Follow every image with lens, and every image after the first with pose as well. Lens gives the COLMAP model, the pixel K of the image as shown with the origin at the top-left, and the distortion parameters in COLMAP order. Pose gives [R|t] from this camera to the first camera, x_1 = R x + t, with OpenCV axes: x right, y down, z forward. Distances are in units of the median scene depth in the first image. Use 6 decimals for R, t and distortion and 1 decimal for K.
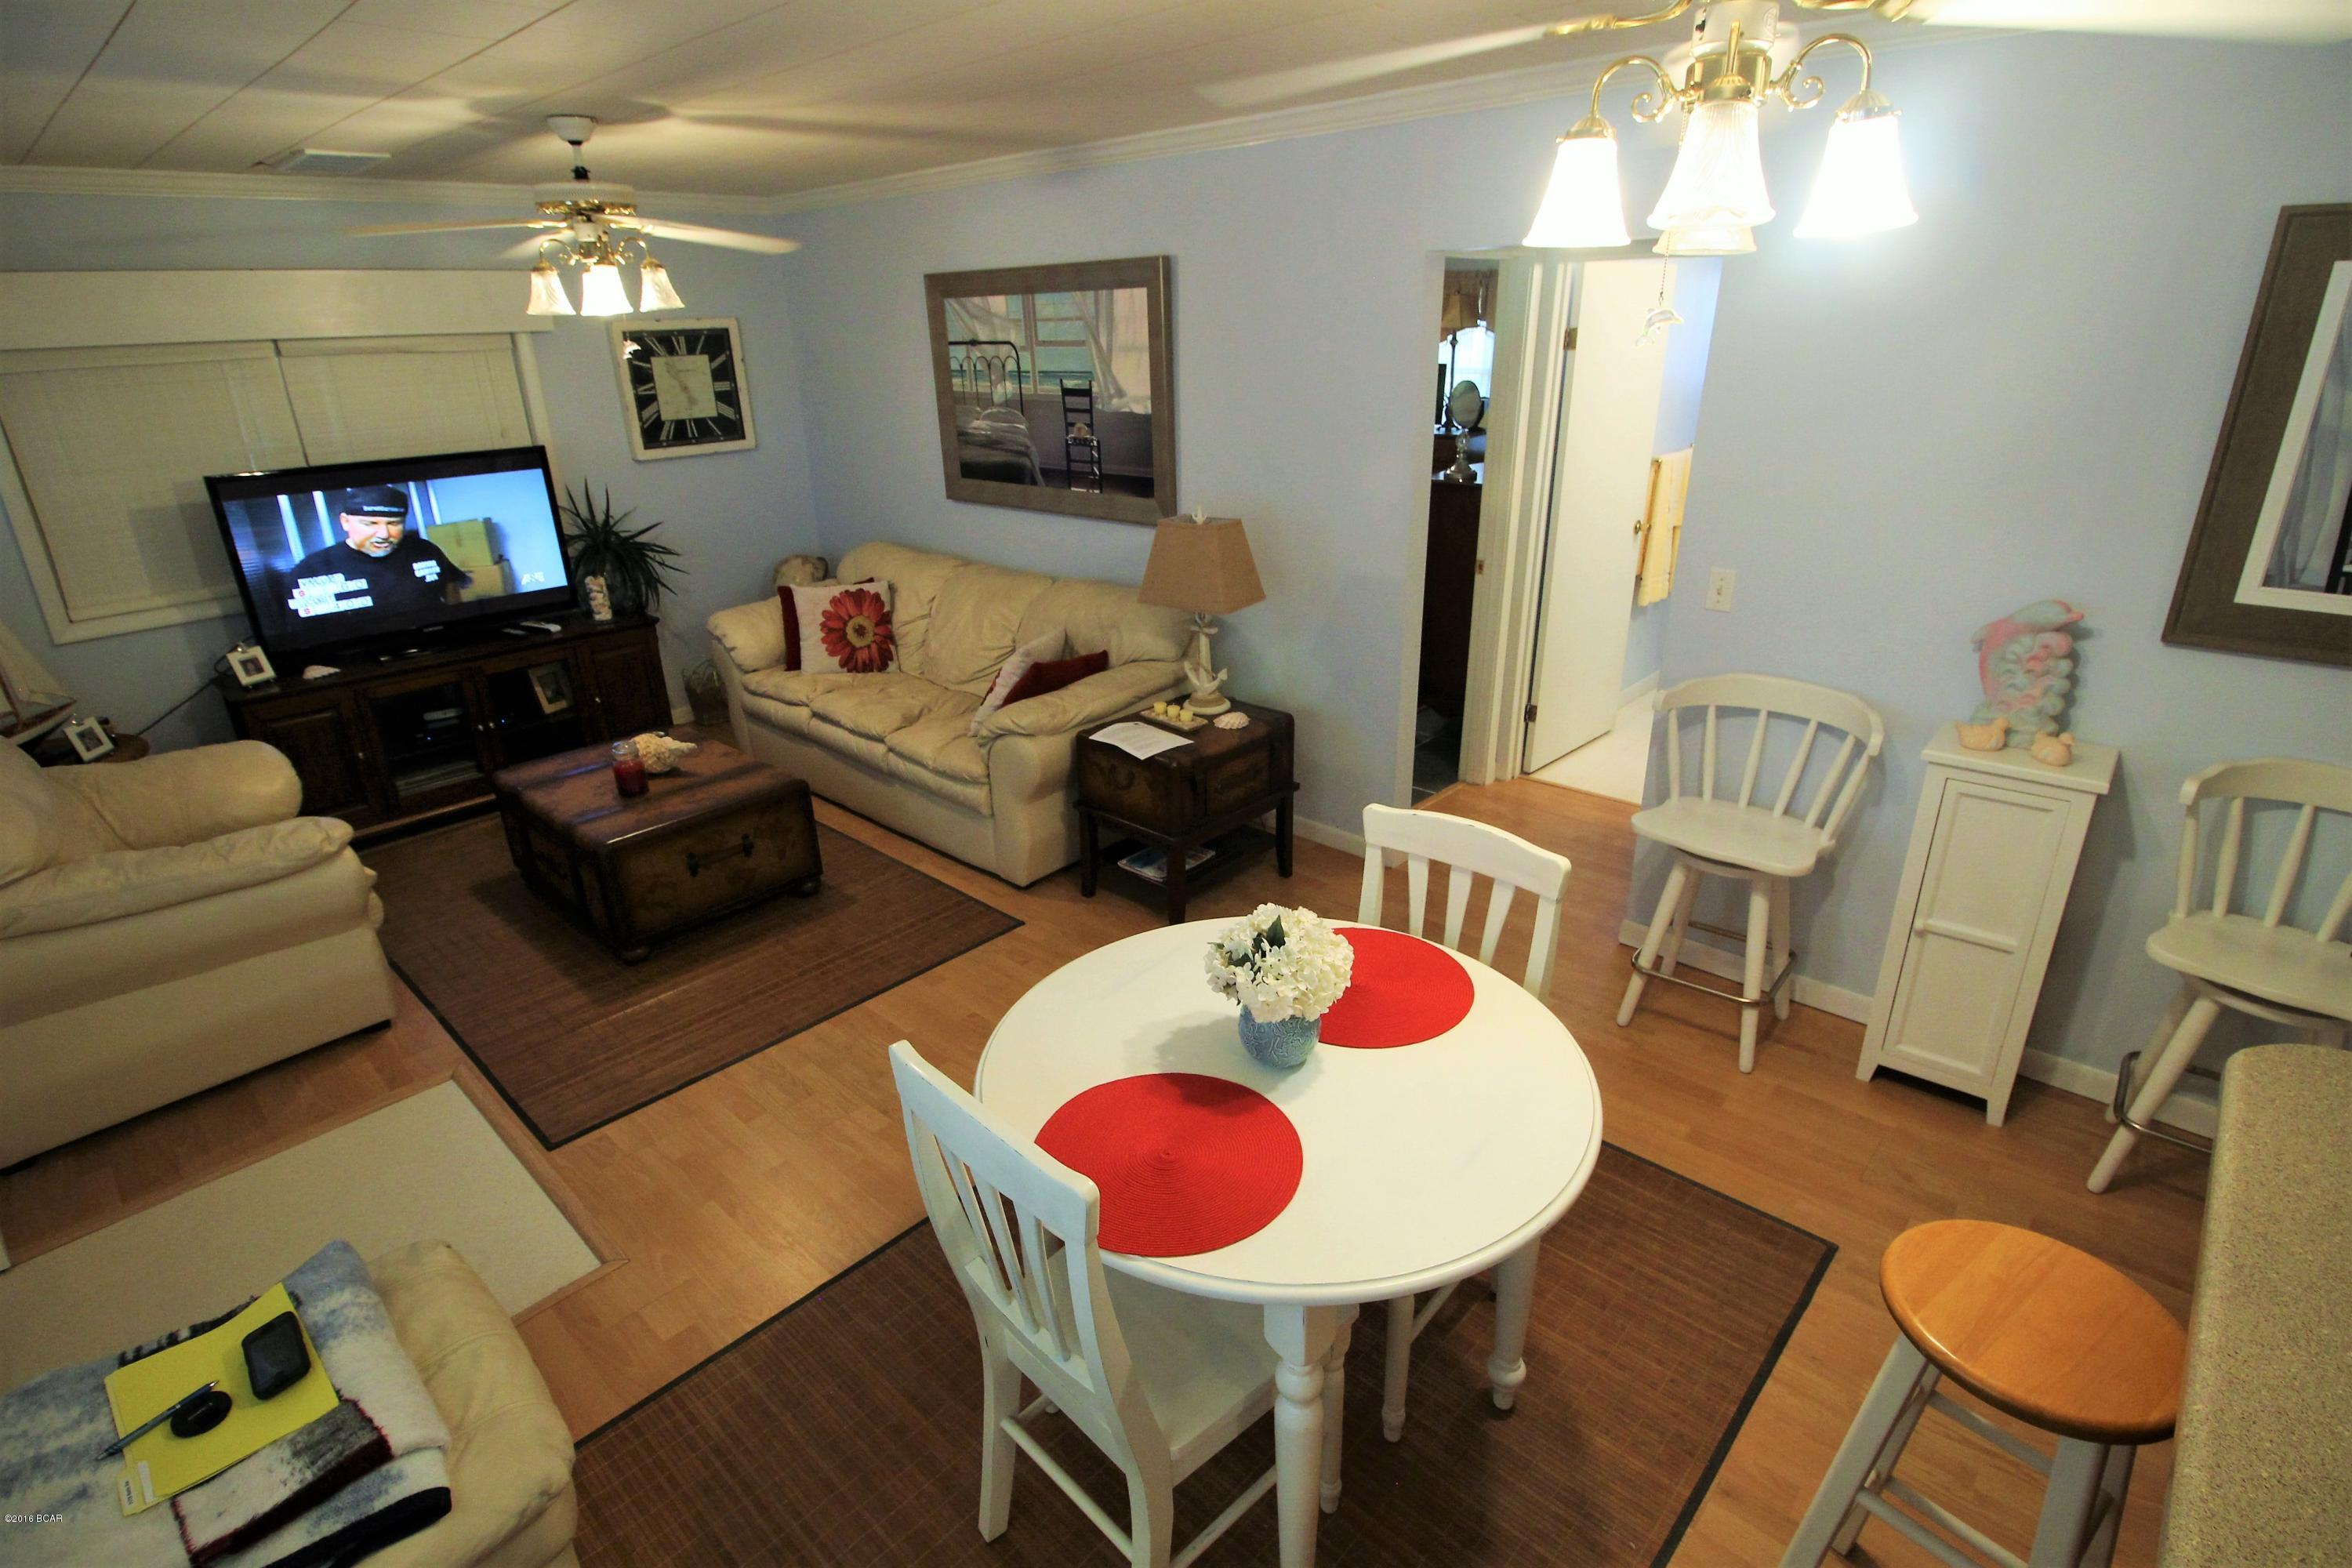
lens RADIAL K [[1137.4, 0, 1169.9], [0, 1137.4, 792.9], [0, 0, 1]] dist [-0.002099, -0.011722]
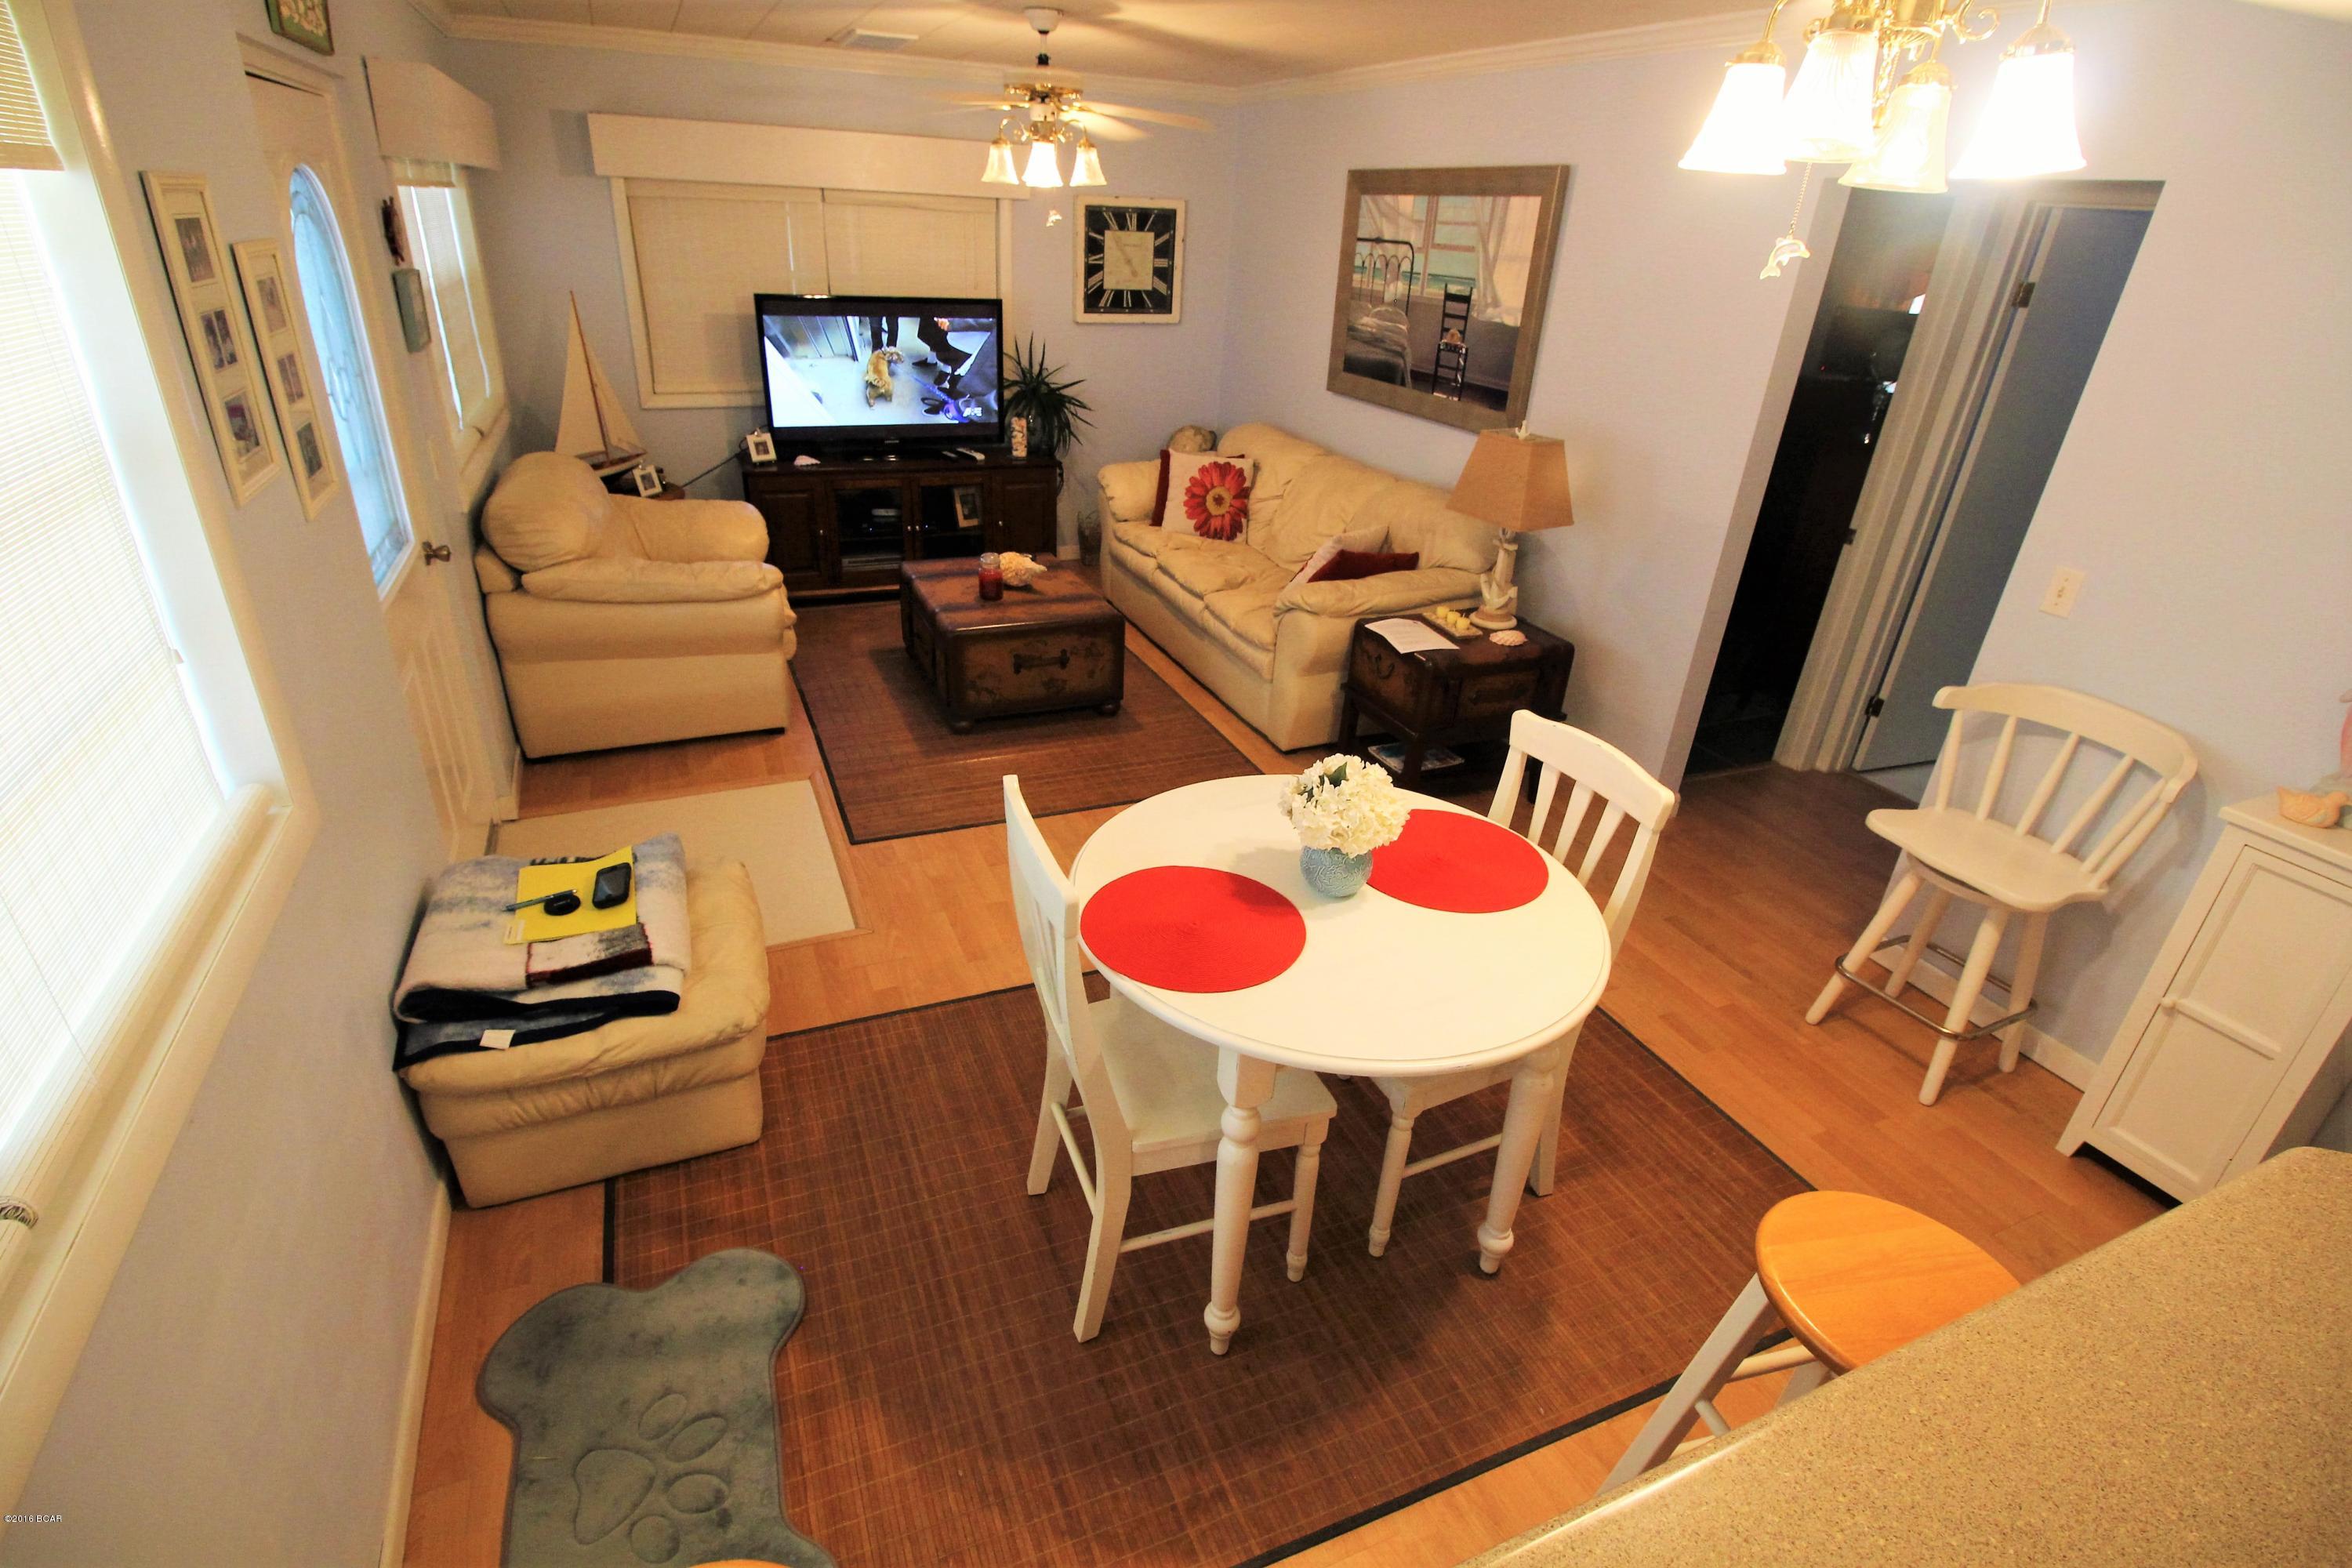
lens RADIAL K [[1105.6, 0, 1162.5], [0, 1105.6, 788.0], [0, 0, 1]] dist [-0.002115, -0.010627]
pose [[0.912887, 0.244810, -0.326656, 0.127236], [-0.217827, 0.968902, 0.117388, 0.018399], [0.345236, -0.036008, 0.937825, -0.045632]]
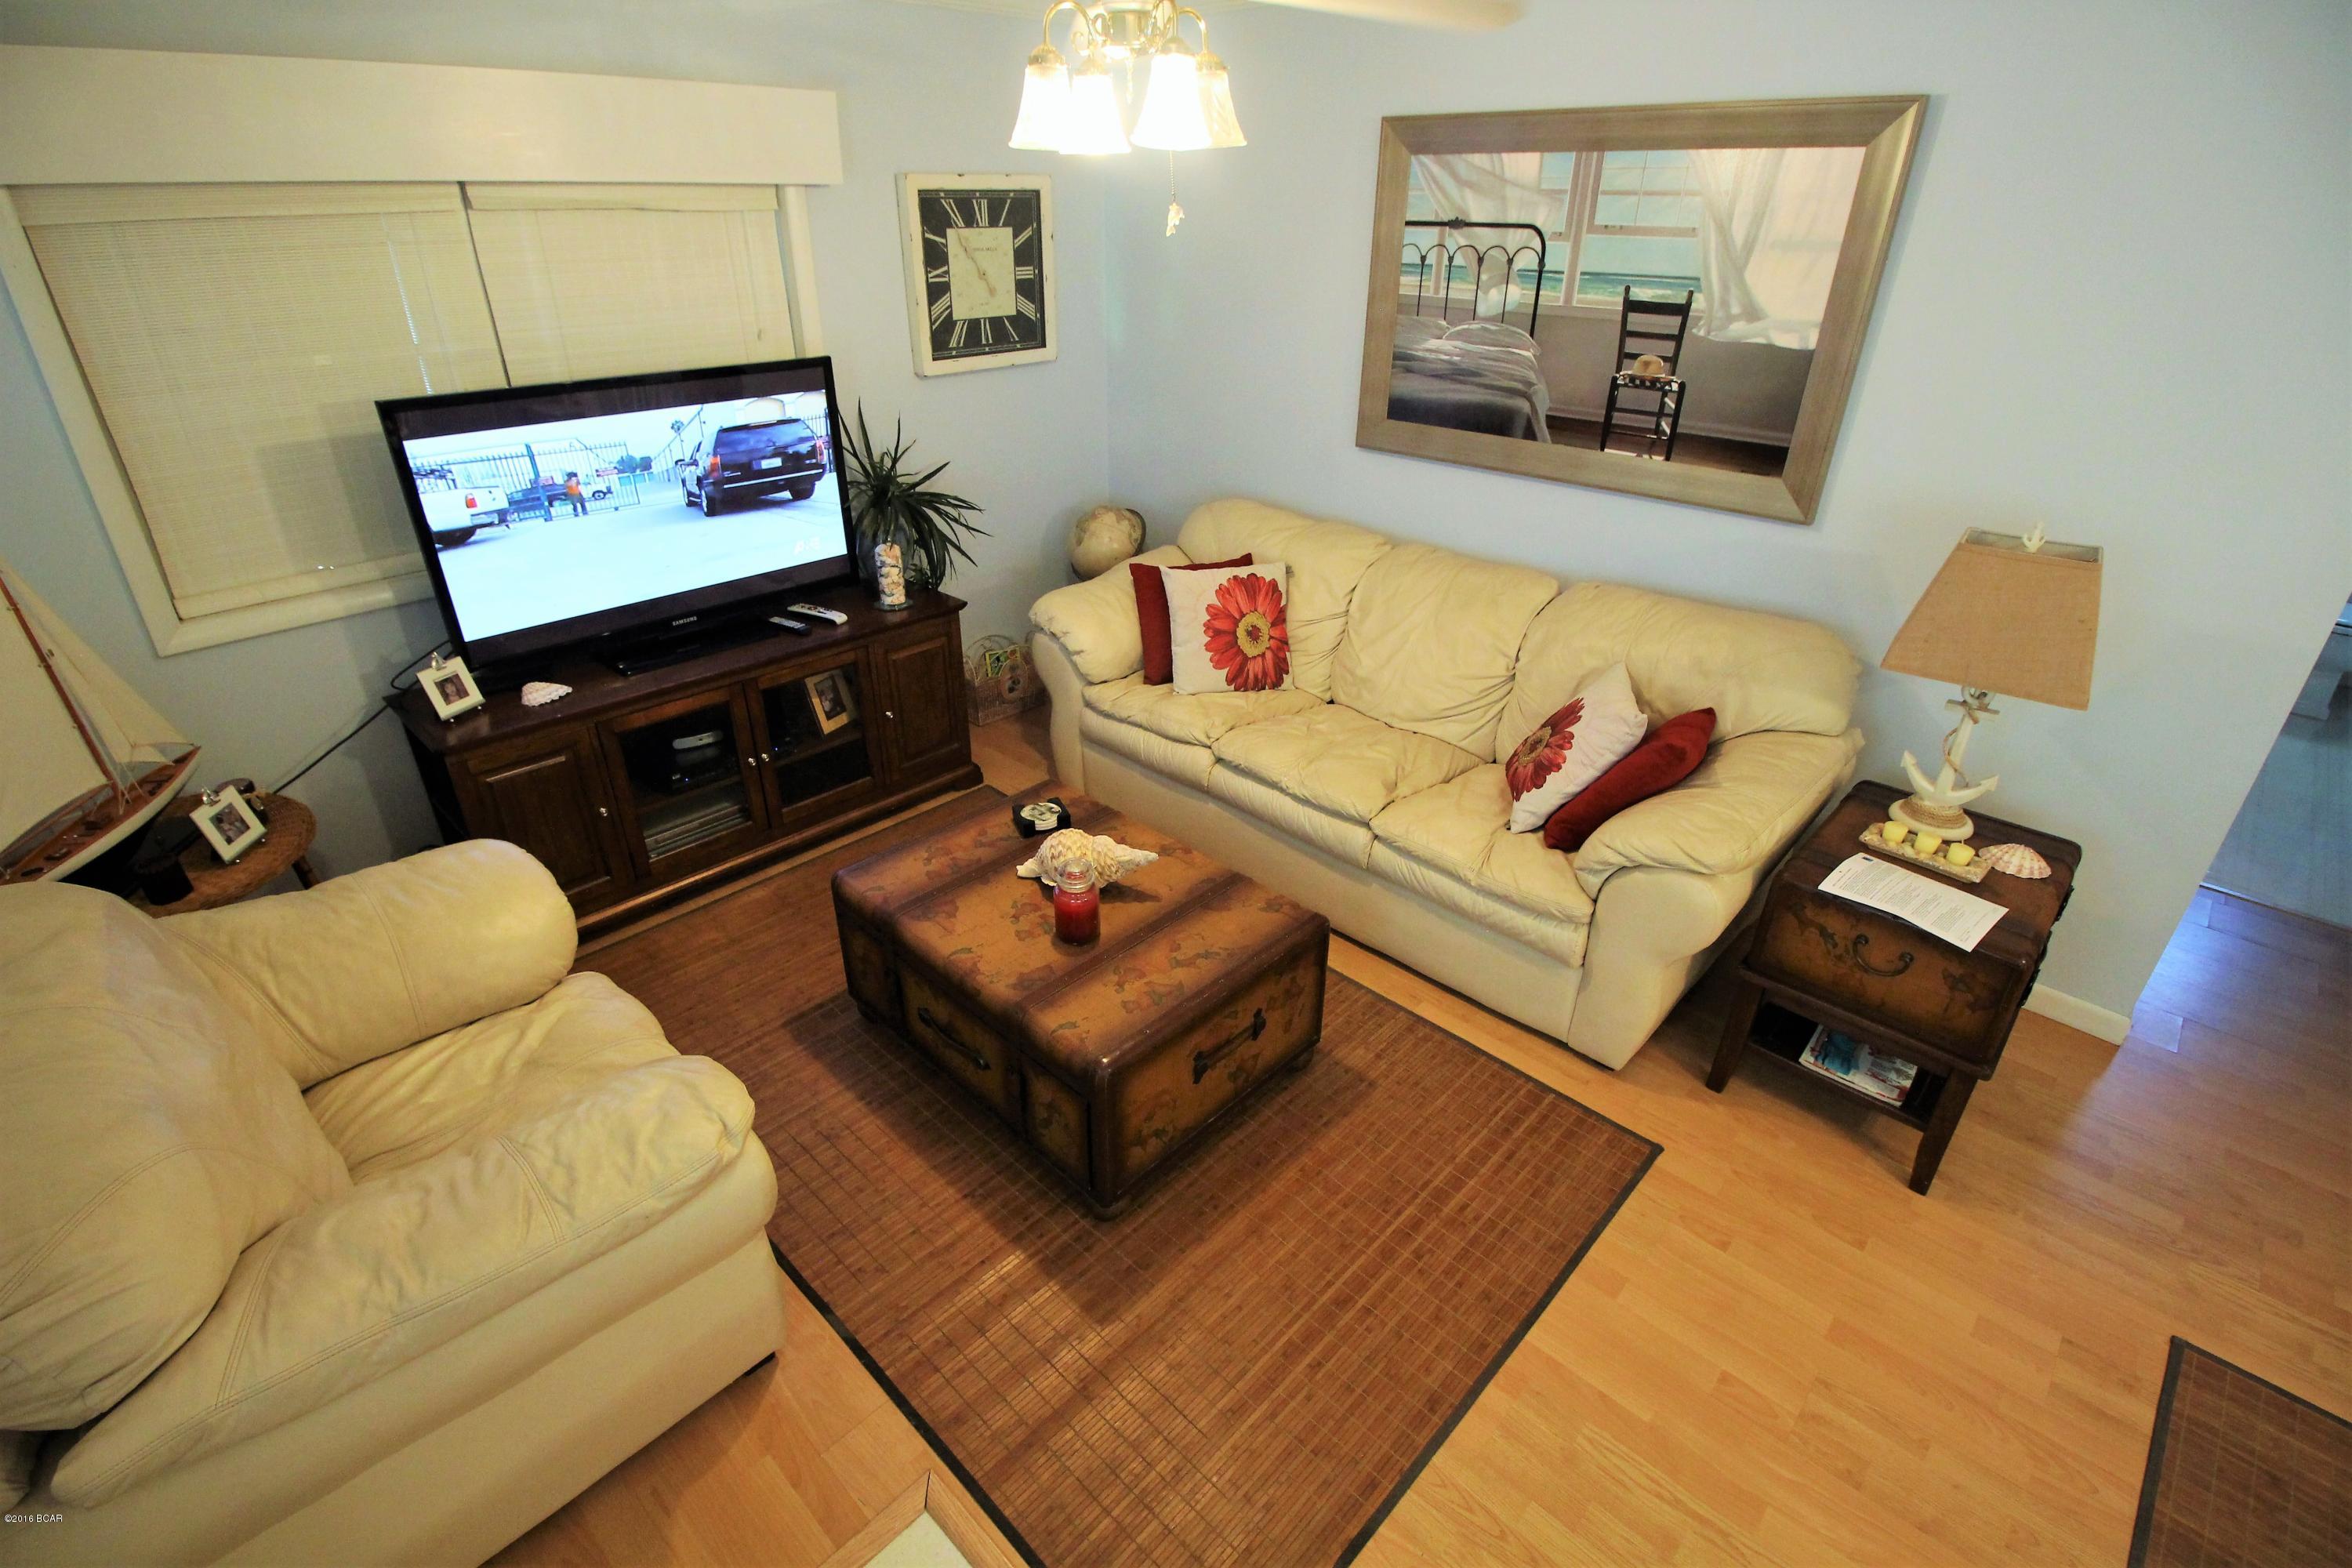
lens RADIAL K [[1105.6, 0, 1190.8], [0, 1105.6, 805.2], [0, 0, 1]] dist [-0.002115, -0.010627]
pose [[0.999380, 0.035063, -0.003126, -0.404978], [-0.034521, 0.993564, 0.107879, -0.143122], [0.006889, -0.107704, 0.994159, 0.375949]]
